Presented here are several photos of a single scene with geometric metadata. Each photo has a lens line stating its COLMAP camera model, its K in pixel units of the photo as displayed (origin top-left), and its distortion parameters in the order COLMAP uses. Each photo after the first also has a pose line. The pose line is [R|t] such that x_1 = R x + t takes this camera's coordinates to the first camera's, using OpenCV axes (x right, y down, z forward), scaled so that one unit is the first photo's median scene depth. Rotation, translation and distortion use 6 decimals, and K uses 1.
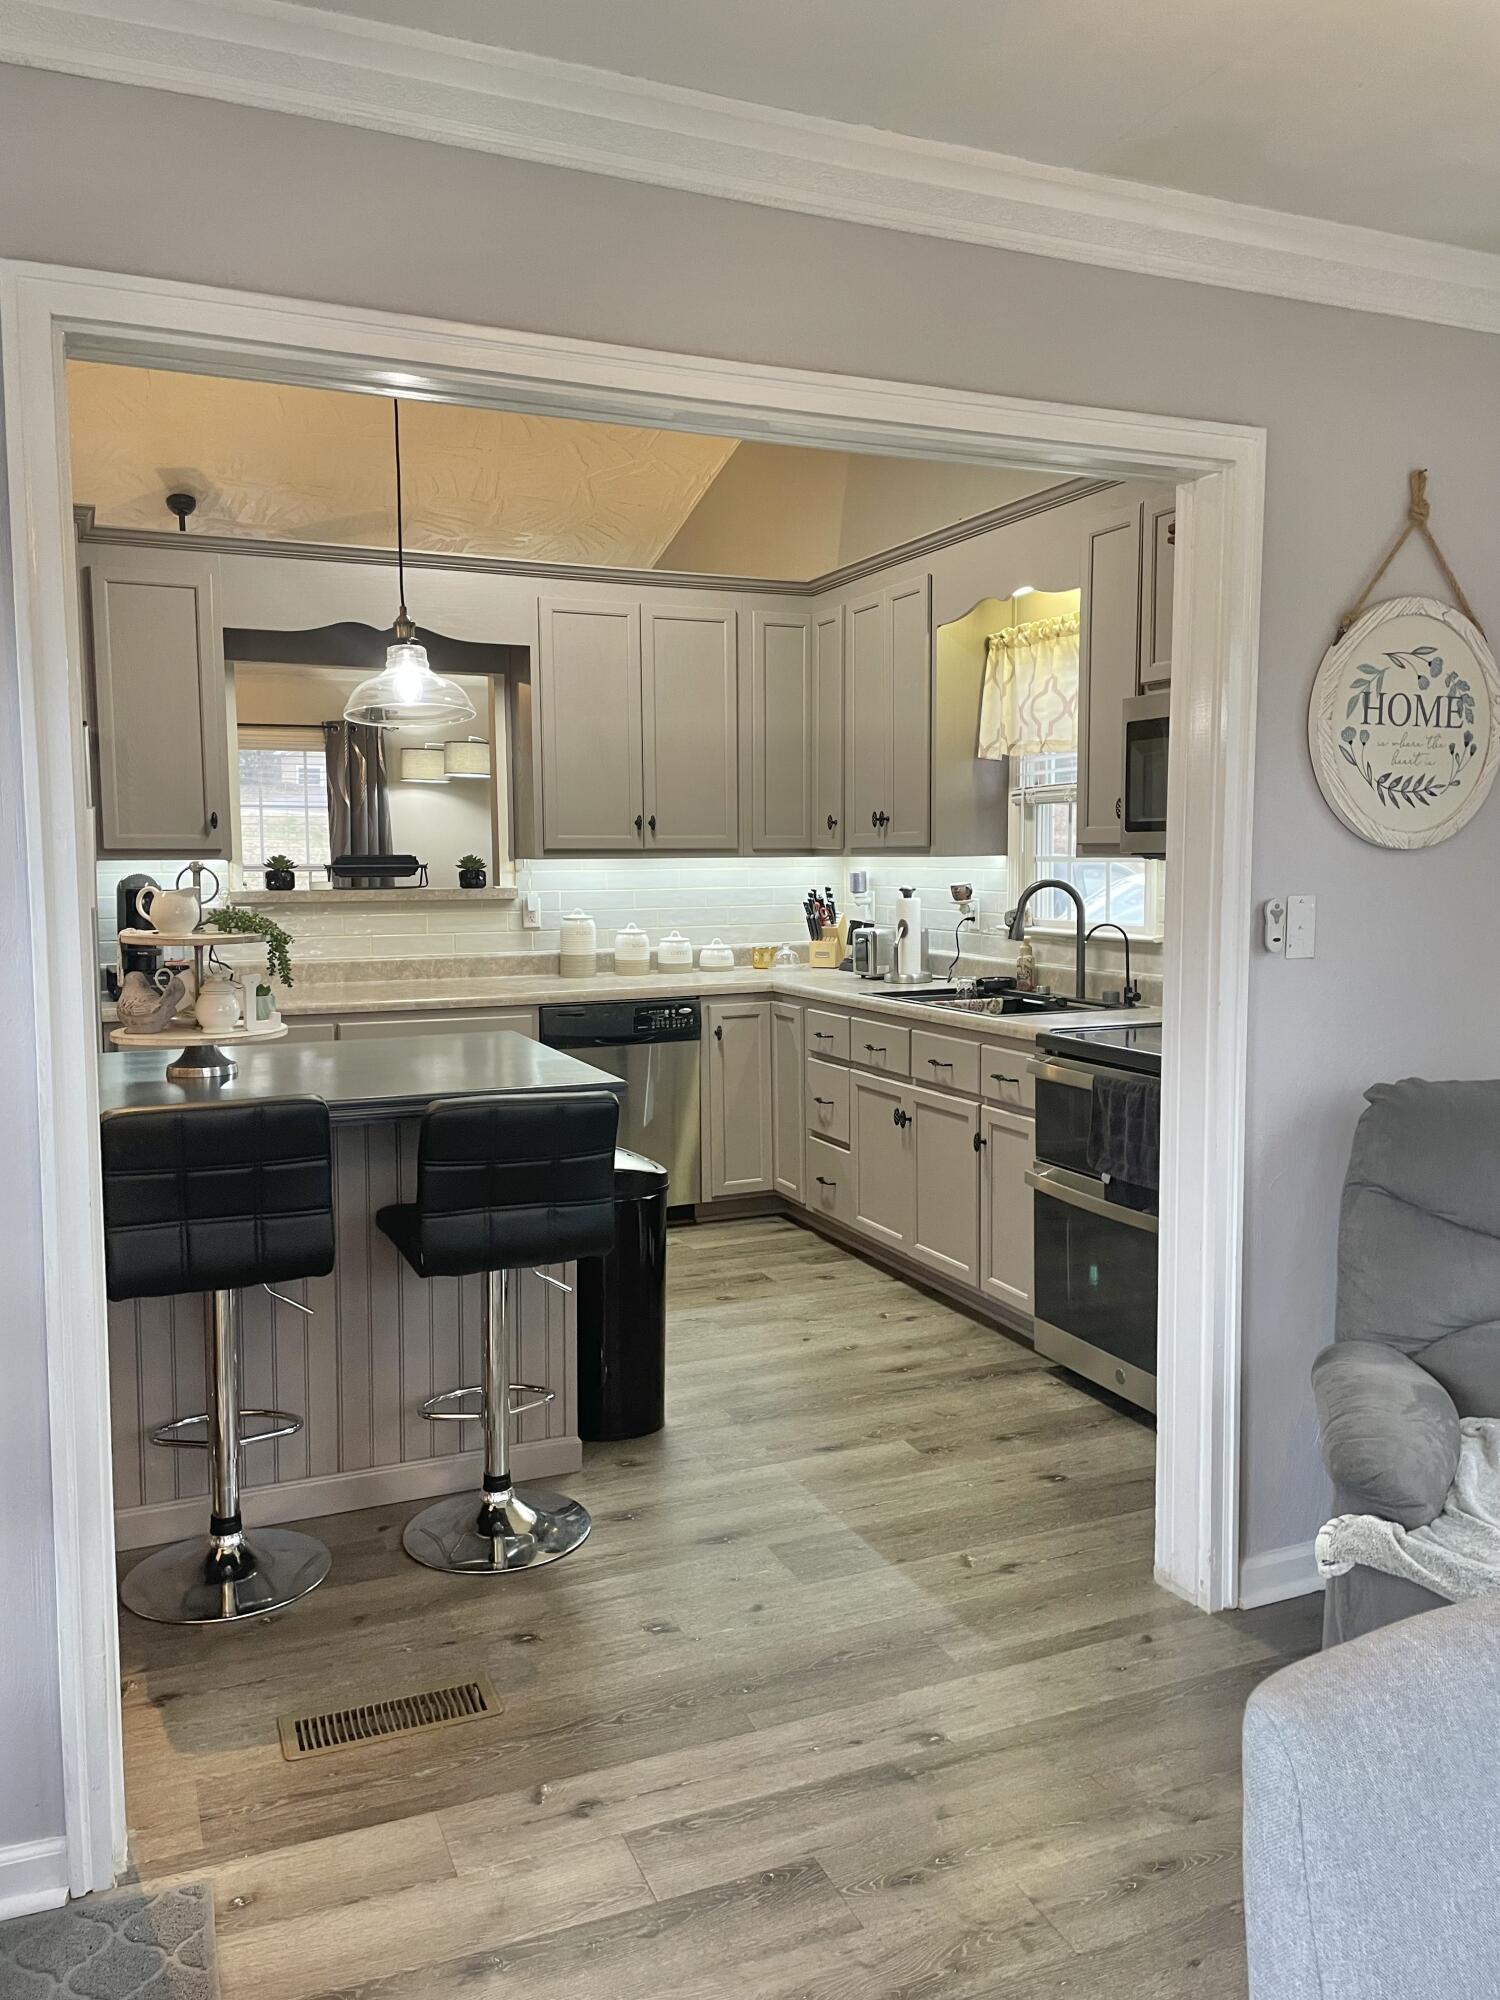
lens RADIAL K [[1545.4, 0, 750.0], [0, 1545.4, 1000.0], [0, 0, 1]] dist [0.064441, -0.001292]
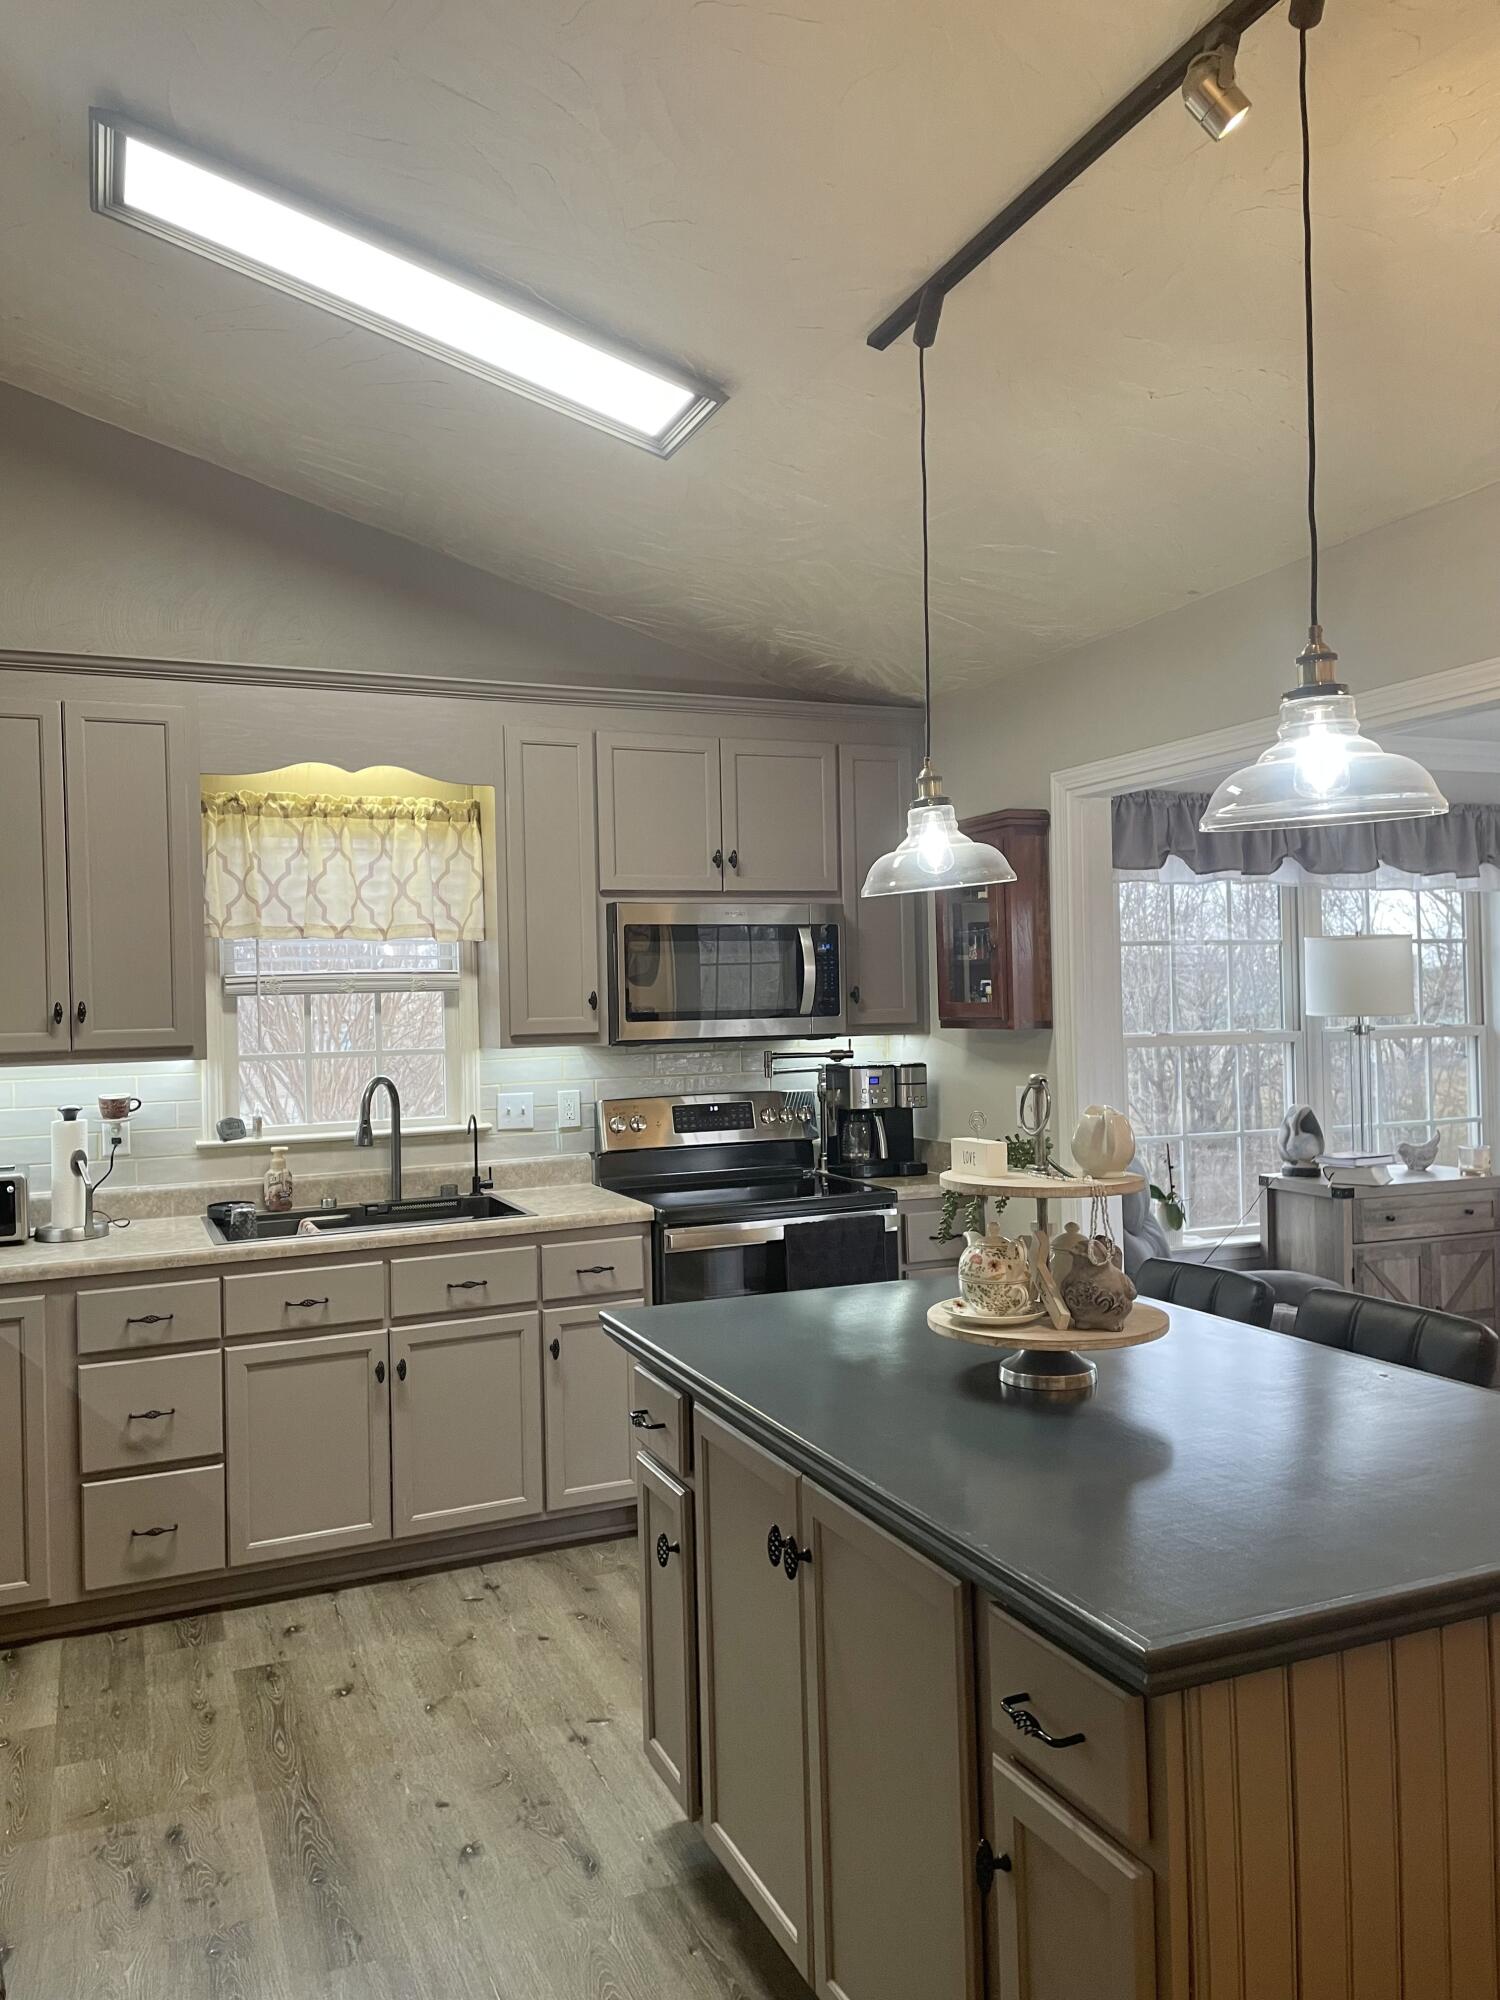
lens RADIAL K [[1545.4, 0, 750.0], [0, 1545.4, 1000.0], [0, 0, 1]] dist [0.064441, -0.001292]
pose [[-0.015200, 0.008437, 0.999849, -0.735219], [0.122856, 0.992403, -0.006507, -0.090290], [-0.992308, 0.122738, -0.016121, 0.796104]]
